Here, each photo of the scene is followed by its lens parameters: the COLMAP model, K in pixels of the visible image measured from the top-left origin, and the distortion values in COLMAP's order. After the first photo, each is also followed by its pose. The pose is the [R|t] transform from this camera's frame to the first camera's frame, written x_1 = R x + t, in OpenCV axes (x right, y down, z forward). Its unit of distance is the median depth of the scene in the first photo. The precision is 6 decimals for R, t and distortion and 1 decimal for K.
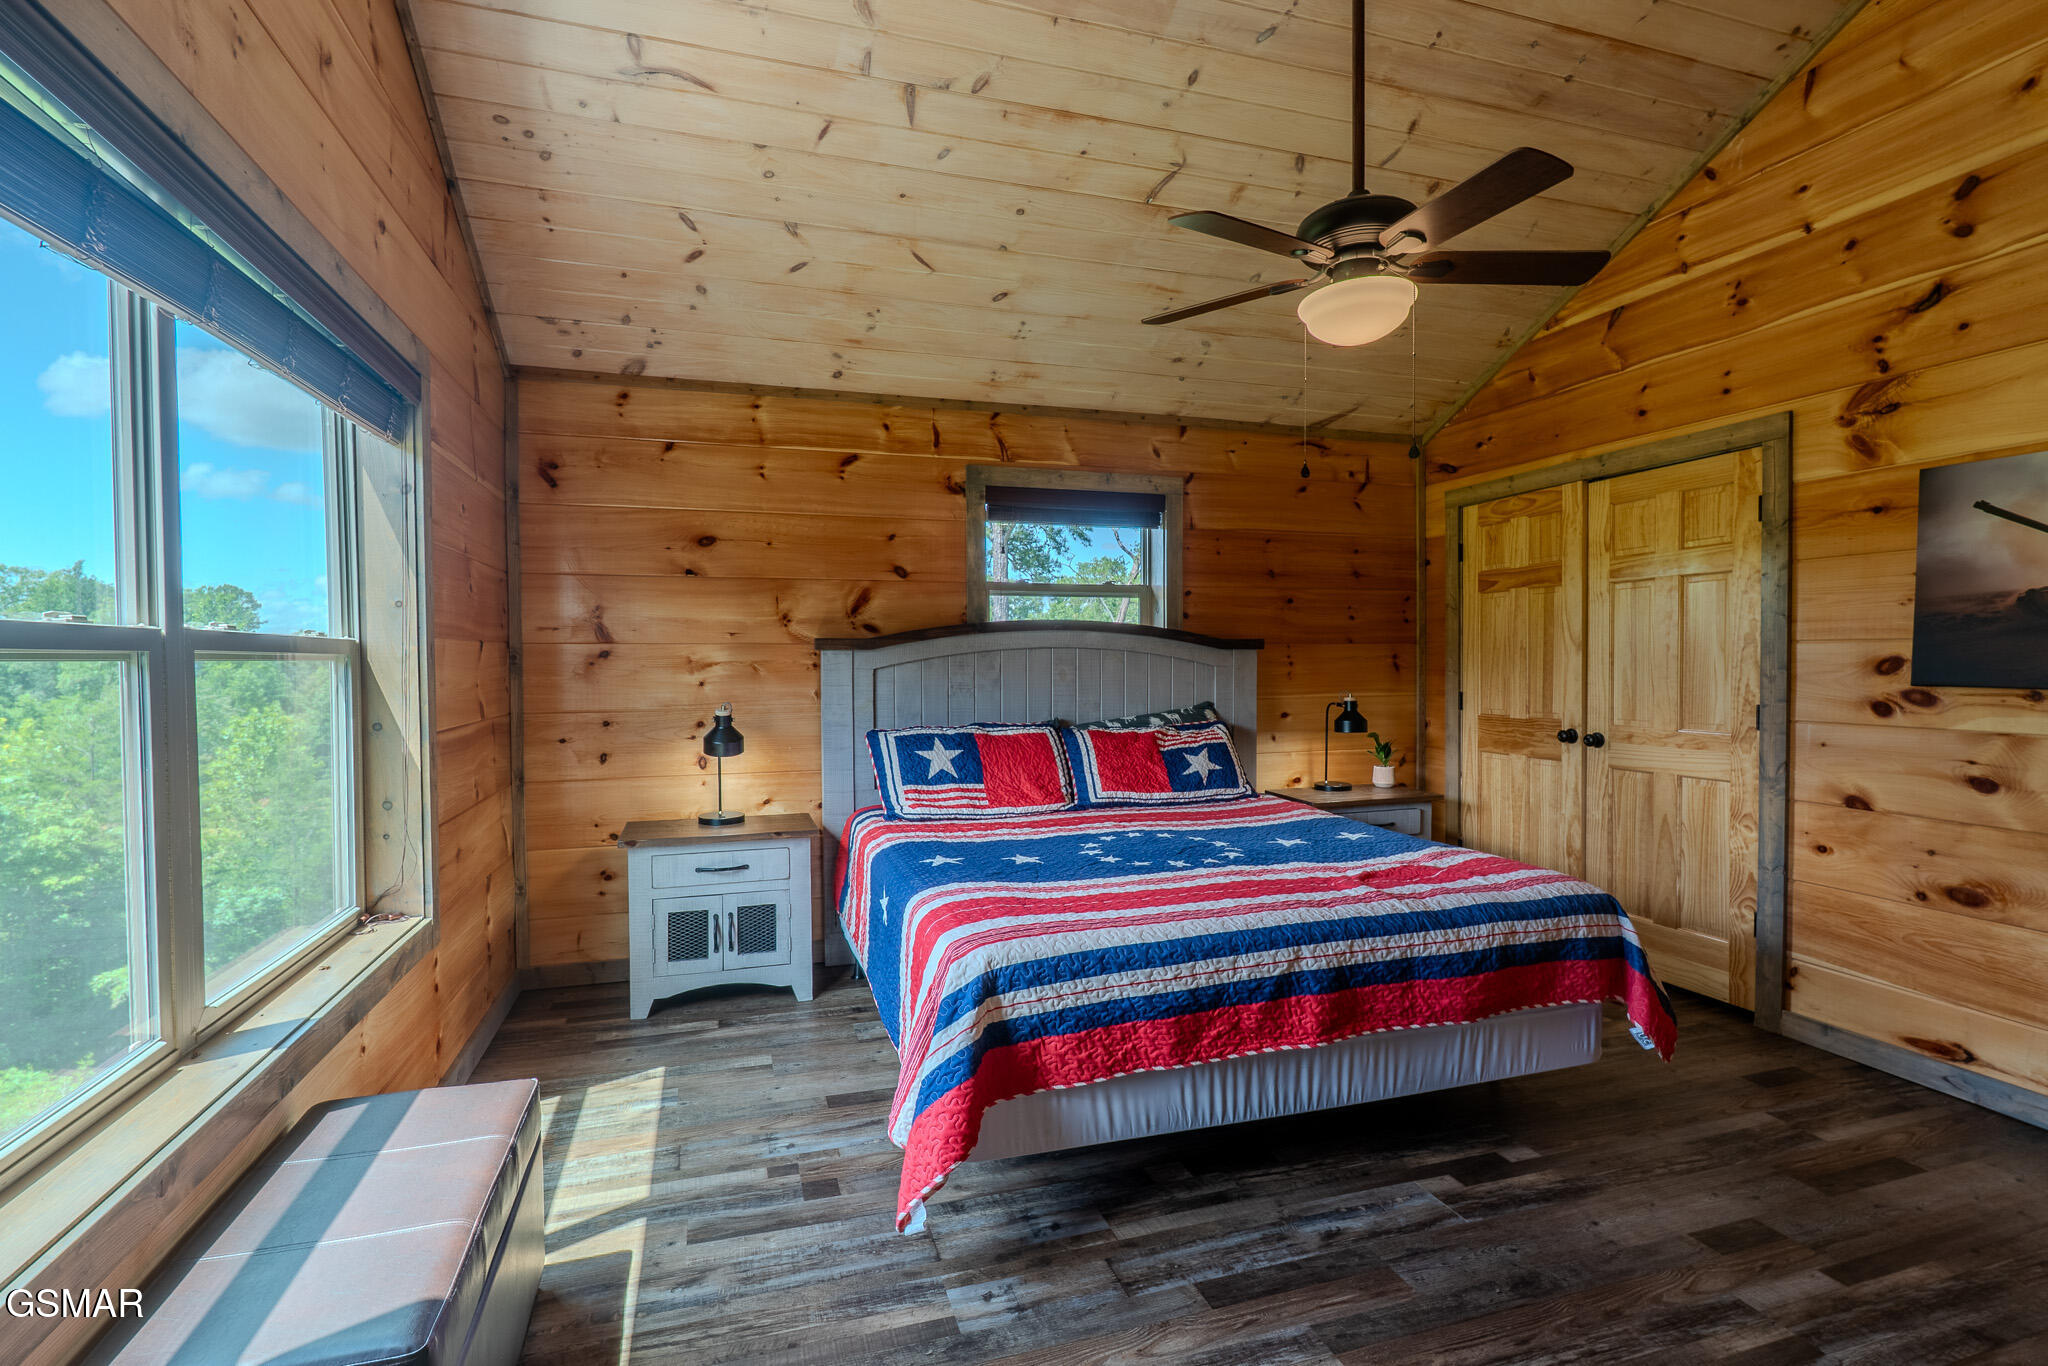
lens RADIAL K [[937.2, 0, 1014.1], [0, 937.2, 685.7], [0, 0, 1]] dist [-0.004871, 0.000258]
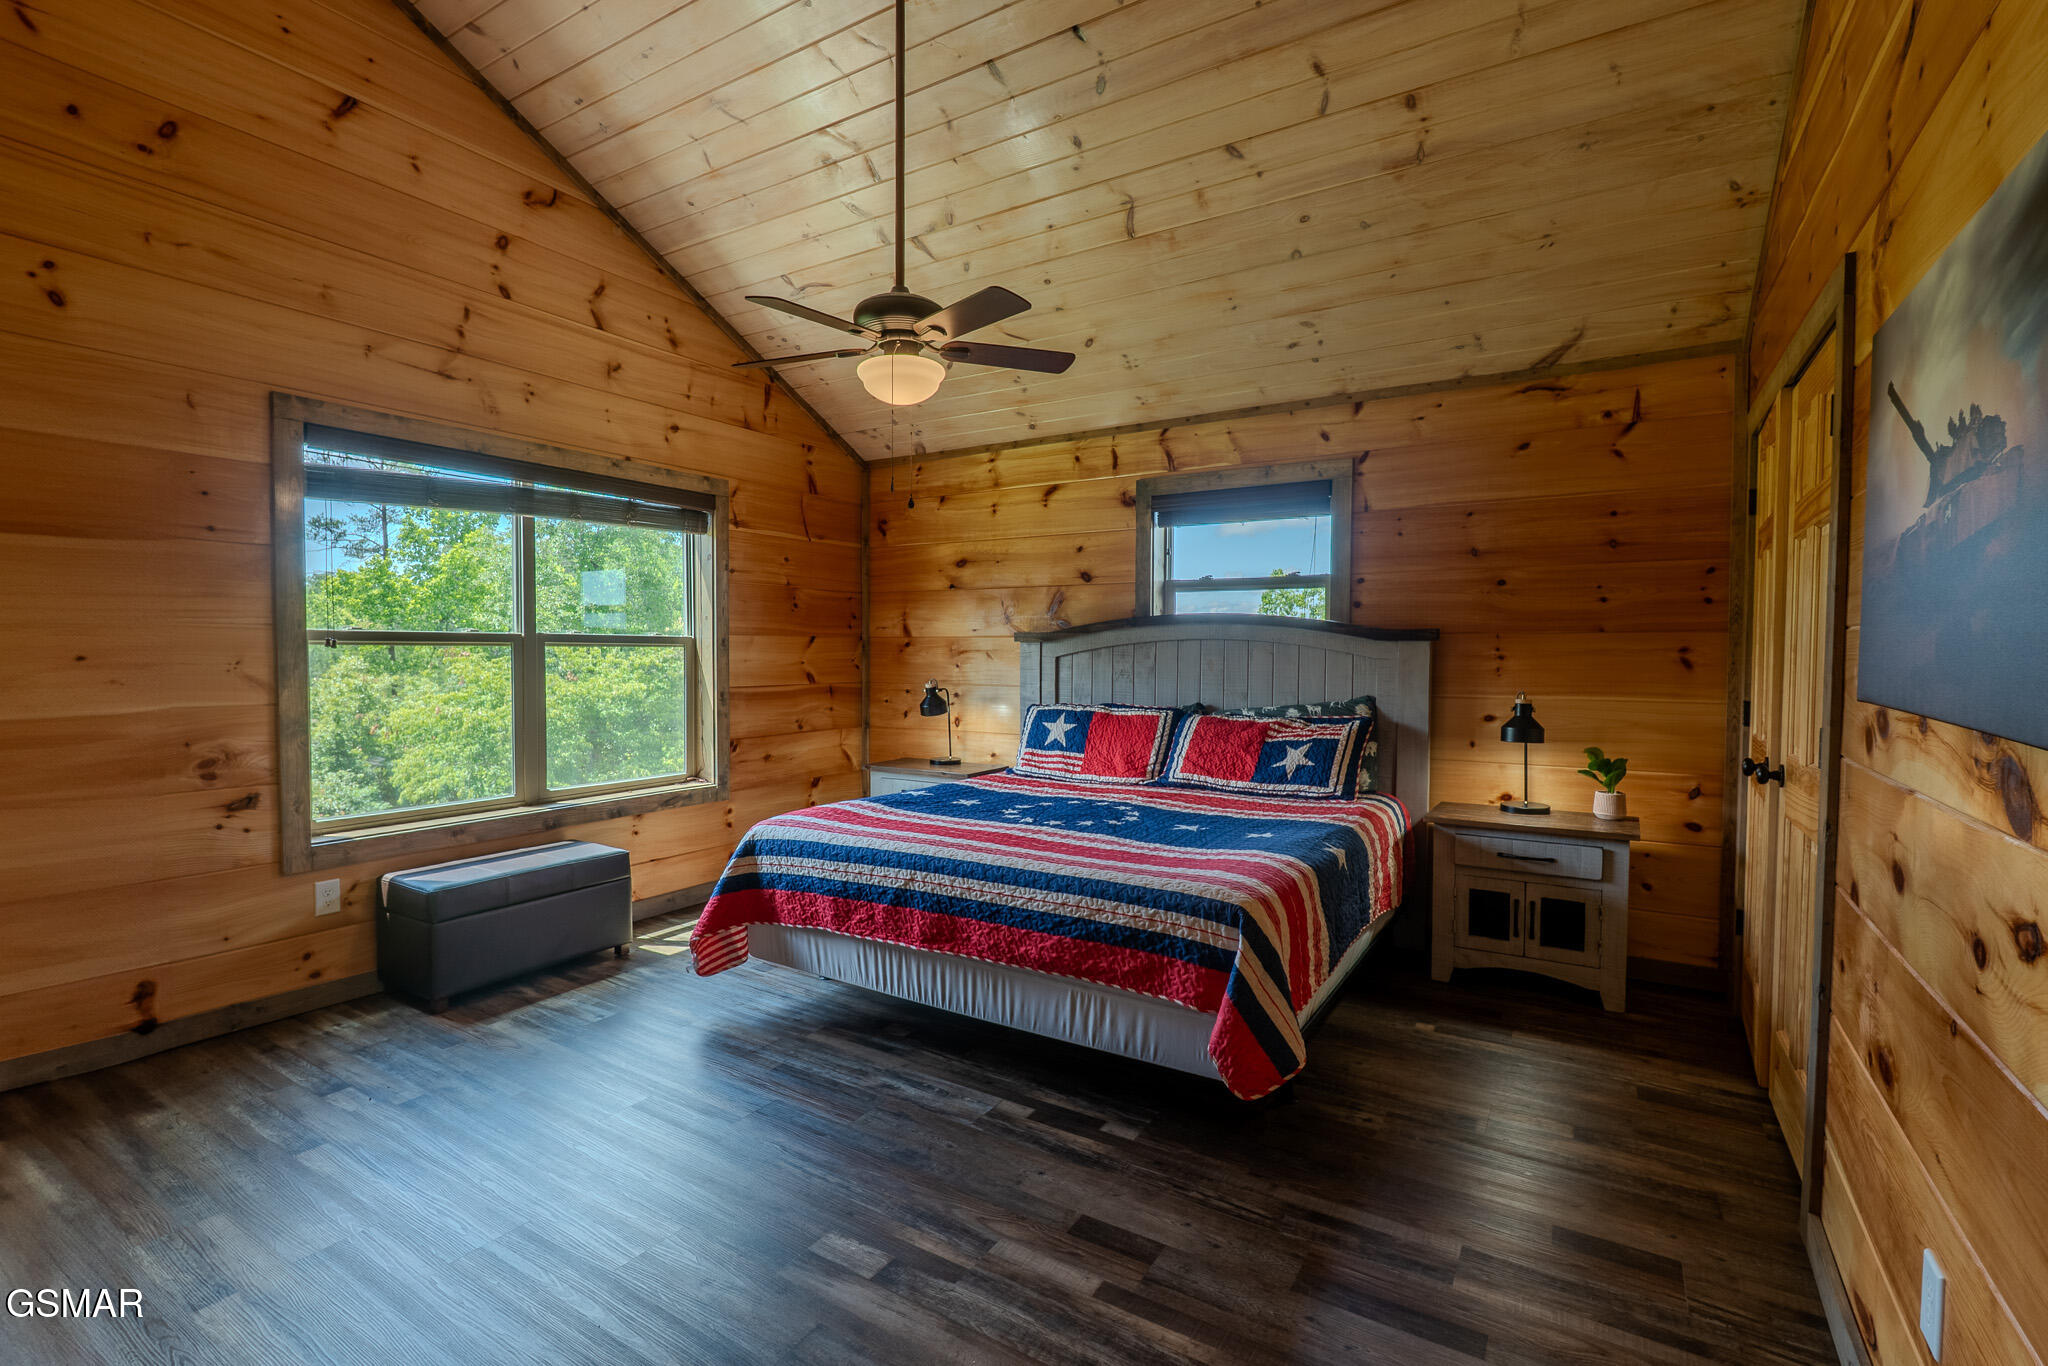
lens RADIAL K [[937.2, 0, 1014.1], [0, 937.2, 685.7], [0, 0, 1]] dist [-0.004871, 0.000258]
pose [[0.650378, 0.034268, -0.758838, 0.775487], [-0.028895, 0.999375, 0.020366, -0.003334], [0.759061, 0.008681, 0.650961, 0.149937]]
